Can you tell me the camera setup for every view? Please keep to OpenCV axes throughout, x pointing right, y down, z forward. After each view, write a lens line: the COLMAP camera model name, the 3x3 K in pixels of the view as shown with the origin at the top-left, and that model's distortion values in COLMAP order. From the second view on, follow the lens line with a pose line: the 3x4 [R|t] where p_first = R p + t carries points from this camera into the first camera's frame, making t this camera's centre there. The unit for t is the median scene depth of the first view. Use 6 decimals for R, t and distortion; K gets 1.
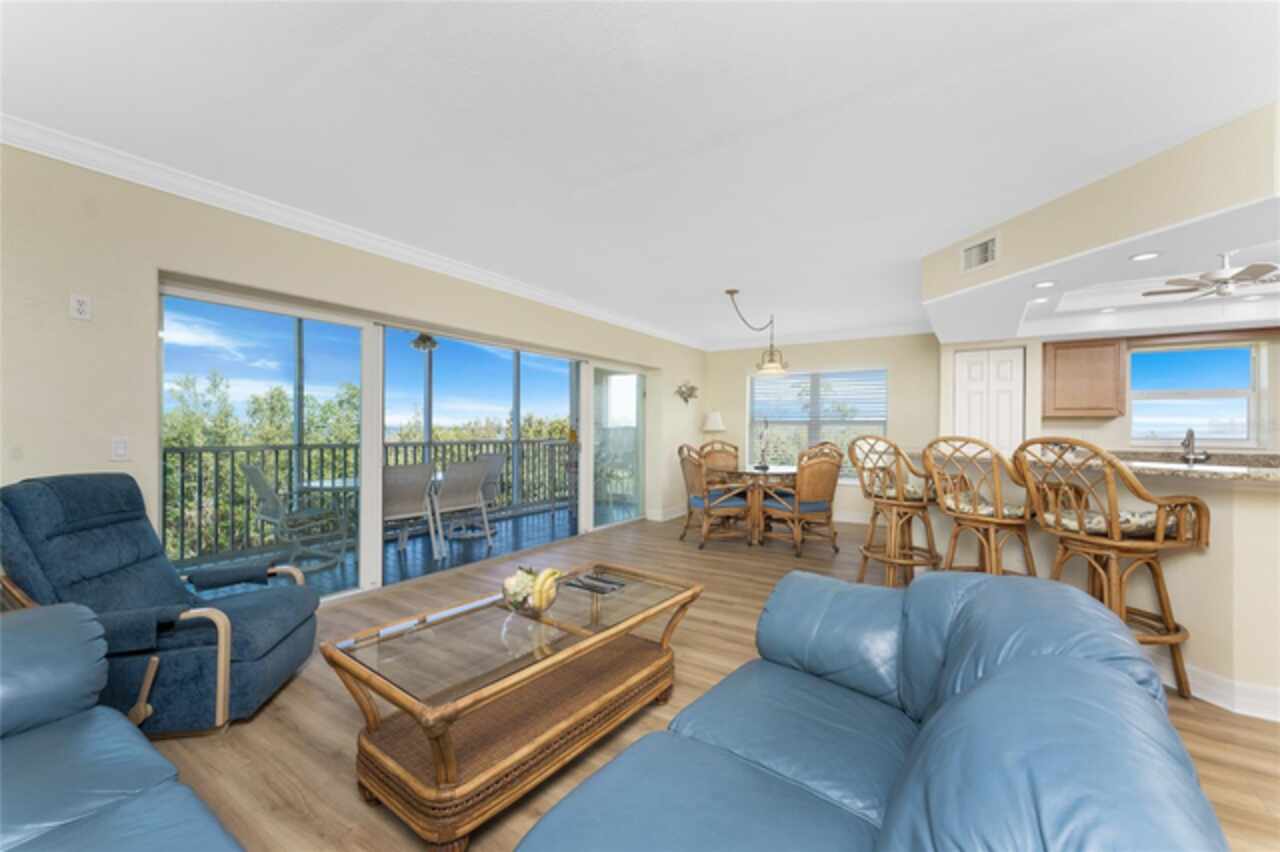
lens RADIAL K [[508.1, 0, 639.3], [0, 508.1, 429.0], [0, 0, 1]] dist [-0.000147, 0.000056]
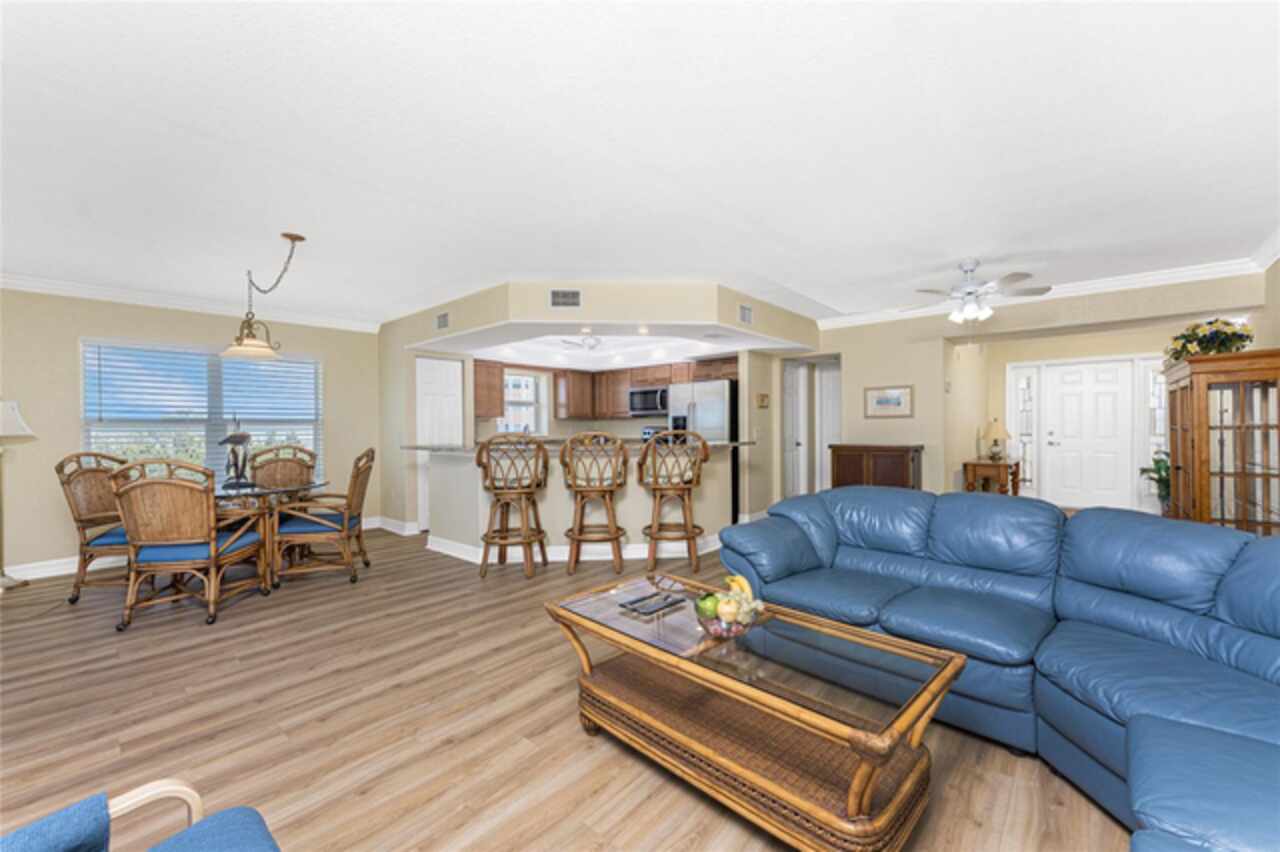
lens RADIAL K [[512.1, 0, 643.9], [0, 512.1, 430.2], [0, 0, 1]] dist [-0.000572, 0.000136]
pose [[0.130811, -0.017807, 0.991247, -0.390664], [0.012579, 0.999788, 0.016301, -0.005114], [-0.991327, 0.010337, 0.131007, 0.353881]]
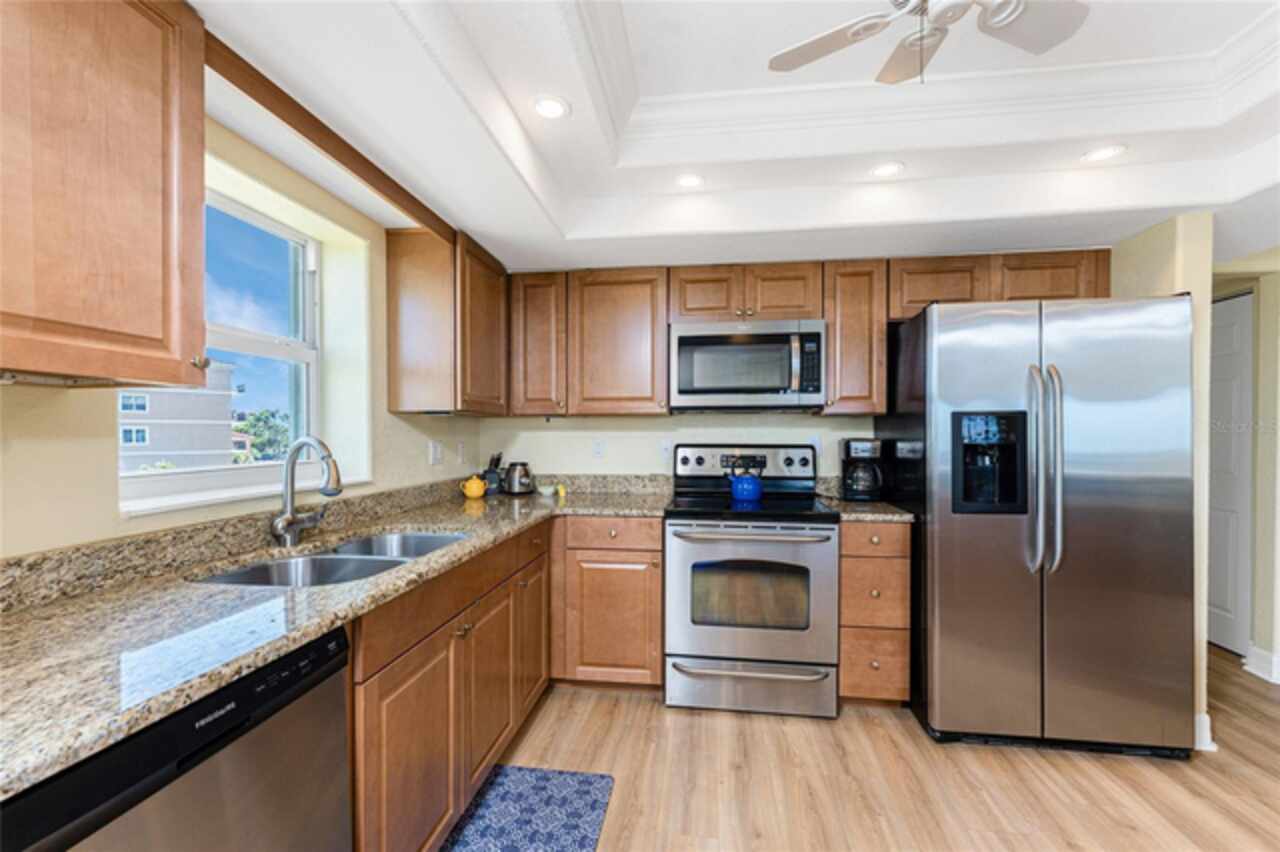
lens RADIAL K [[508.1, 0, 639.3], [0, 508.1, 429.0], [0, 0, 1]] dist [-0.000147, 0.000056]
pose [[-0.442295, 0.001933, 0.896868, 0.599487], [-0.000586, 0.999997, -0.002444, -0.003467], [-0.896870, -0.001606, -0.442292, 0.802771]]
